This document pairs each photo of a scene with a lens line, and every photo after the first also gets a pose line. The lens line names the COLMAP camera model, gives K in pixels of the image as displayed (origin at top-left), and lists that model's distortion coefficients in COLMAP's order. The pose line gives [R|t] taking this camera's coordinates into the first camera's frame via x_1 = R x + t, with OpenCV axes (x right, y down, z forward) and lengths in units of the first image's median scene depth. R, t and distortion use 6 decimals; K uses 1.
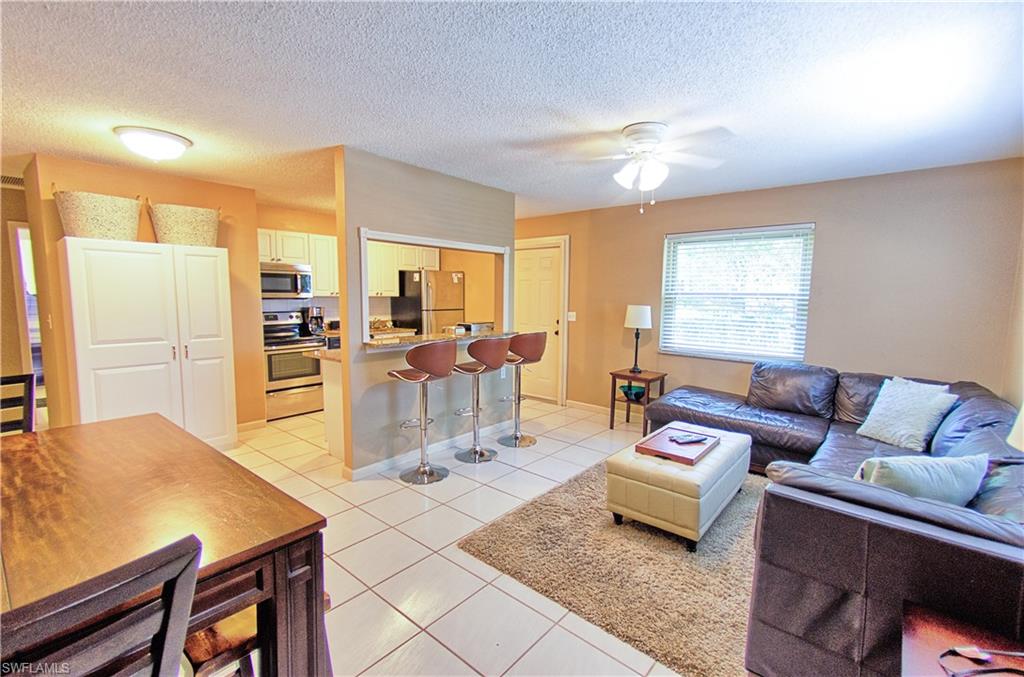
lens RADIAL K [[450.8, 0, 515.8], [0, 450.8, 336.5], [0, 0, 1]] dist [0.001310, 0.000448]
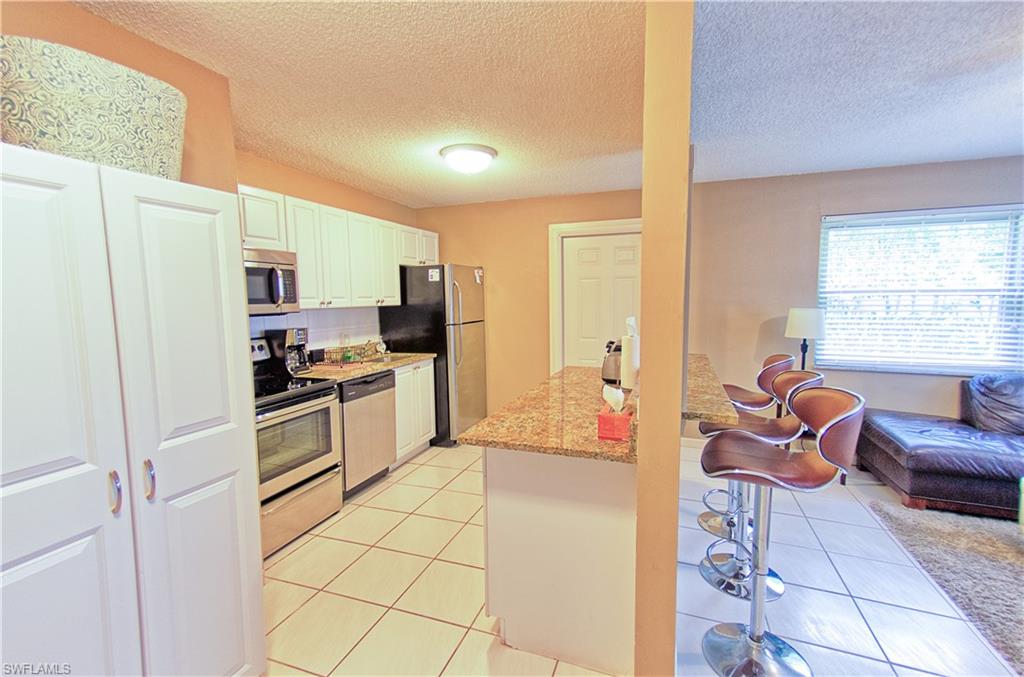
lens RADIAL K [[450.8, 0, 509.7], [0, 450.8, 341.5], [0, 0, 1]] dist [0.001310, 0.000448]
pose [[0.941949, -0.053731, 0.331430, -0.404927], [0.052355, 0.998543, 0.013084, -0.044540], [-0.331650, 0.005028, 0.943389, 0.406594]]
